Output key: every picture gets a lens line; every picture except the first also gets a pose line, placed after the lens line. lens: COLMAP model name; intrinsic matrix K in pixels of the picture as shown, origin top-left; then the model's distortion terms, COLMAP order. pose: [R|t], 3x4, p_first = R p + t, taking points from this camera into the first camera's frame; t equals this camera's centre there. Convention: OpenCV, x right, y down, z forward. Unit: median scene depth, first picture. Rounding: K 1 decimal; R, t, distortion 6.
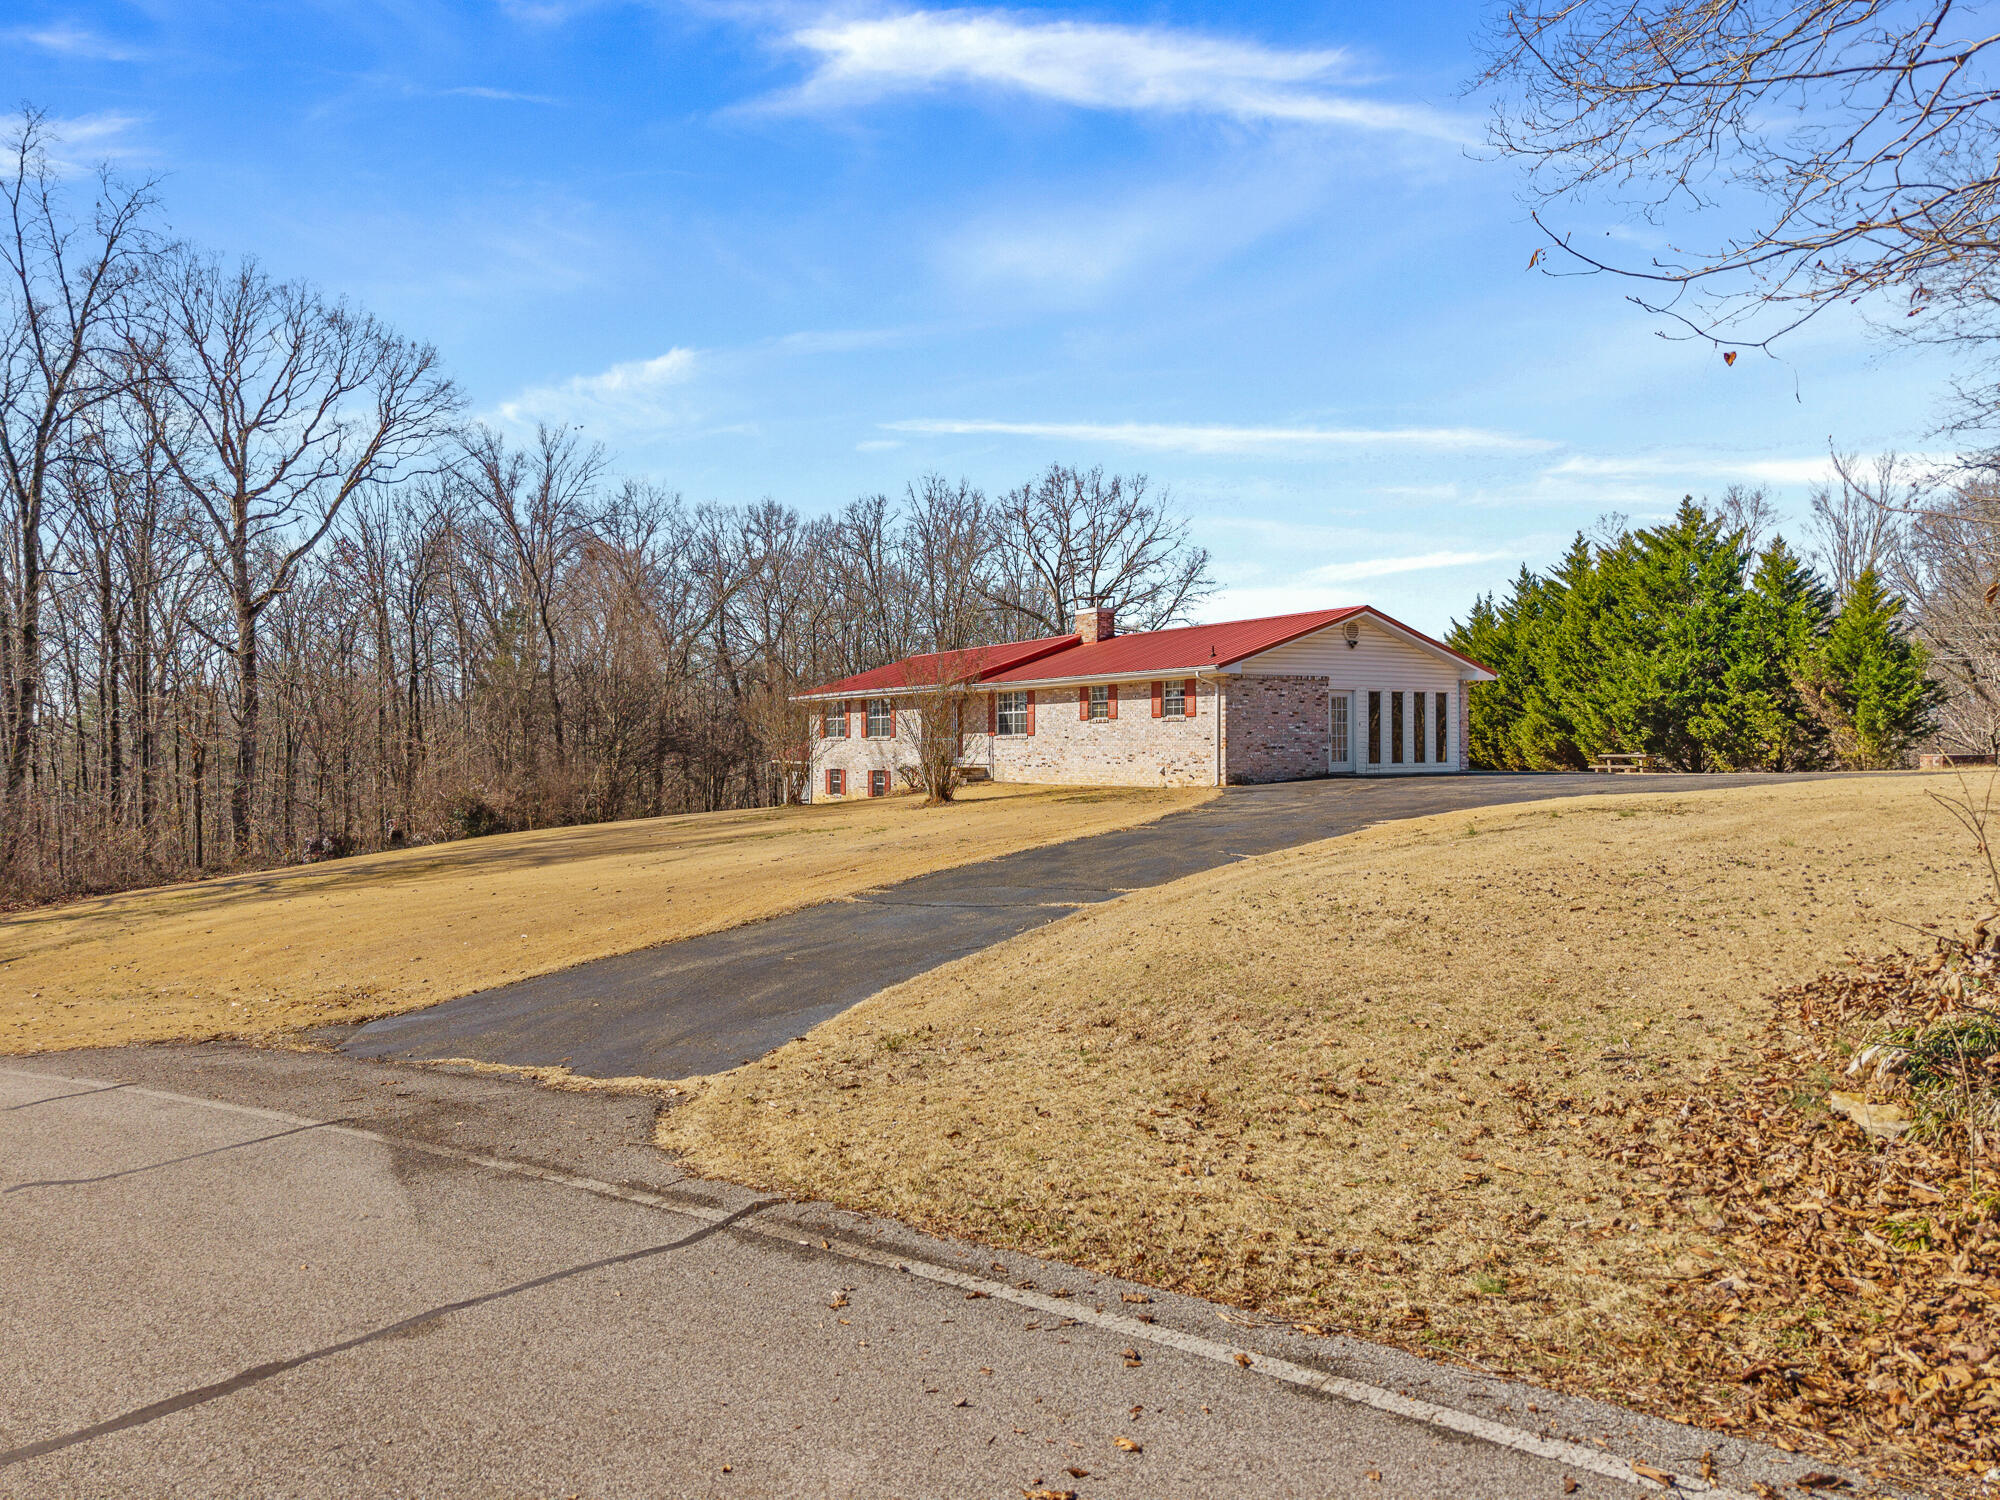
lens RADIAL K [[1373.9, 0, 980.8], [0, 1373.9, 754.4], [0, 0, 1]] dist [0.009289, -0.005617]
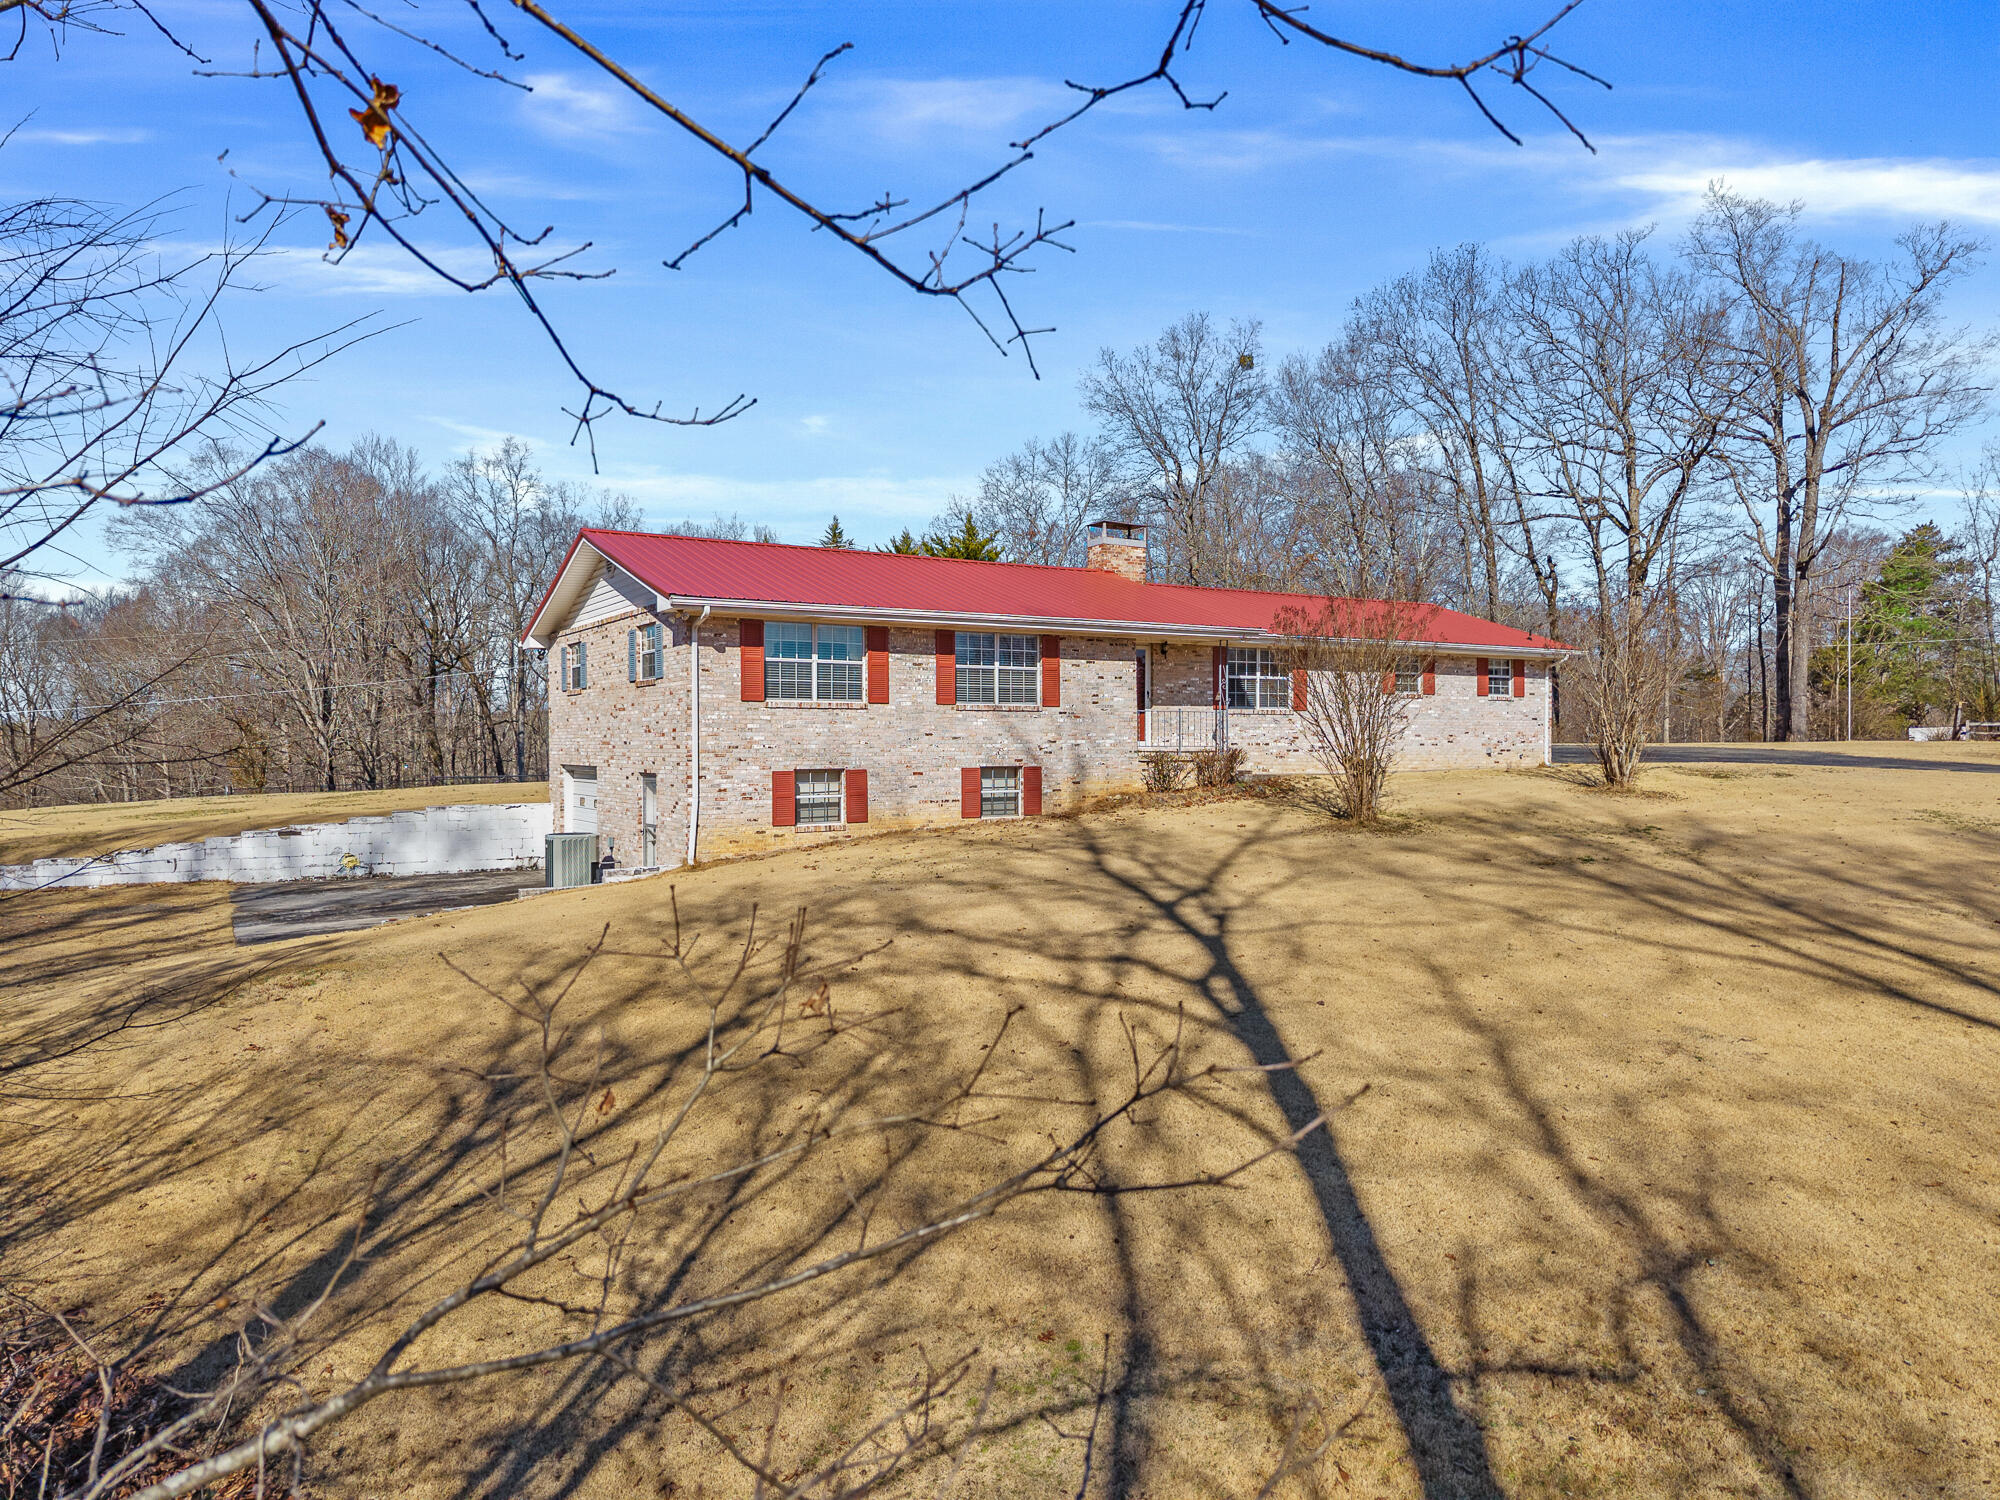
lens RADIAL K [[1373.9, 0, 995.6], [0, 1373.9, 746.3], [0, 0, 1]] dist [0.009289, -0.005617]
pose [[-0.033269, -0.015406, 0.999328, -0.600835], [0.000968, 0.999880, 0.015447, -0.004910], [-0.999446, 0.001482, -0.033251, 1.000896]]
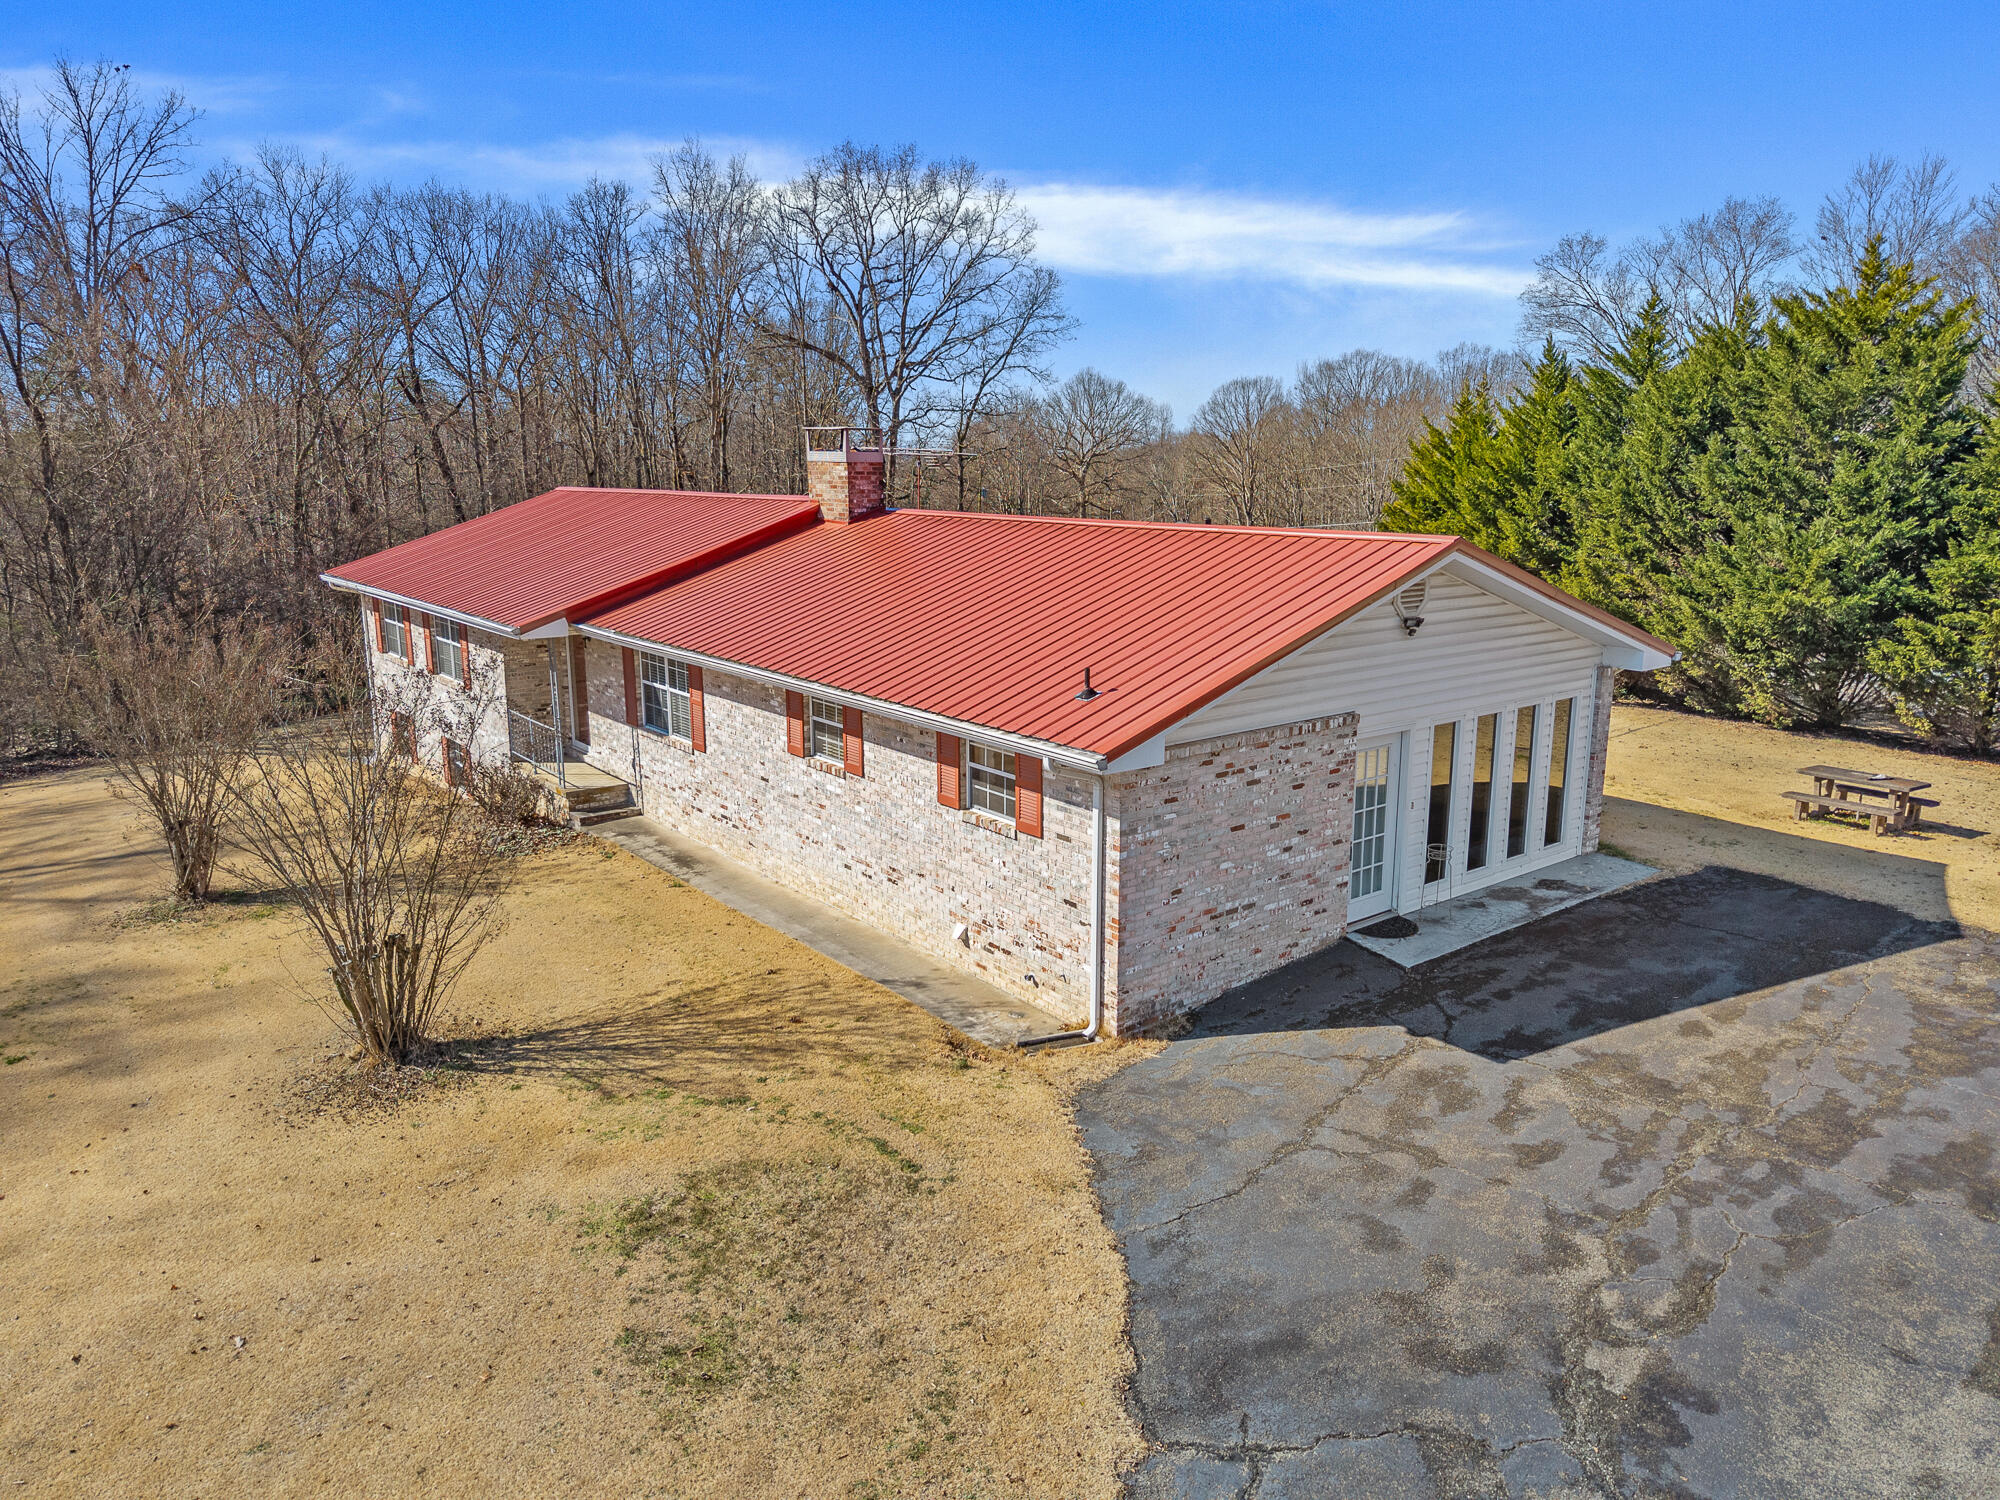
lens RADIAL K [[1373.9, 0, 996.2], [0, 1373.9, 765.2], [0, 0, 1]] dist [0.009289, -0.005617]
pose [[0.991880, -0.025795, 0.124532, 0.066510], [-0.001175, 0.977313, 0.211797, -0.092893], [-0.127170, -0.210224, 0.969347, 0.437851]]
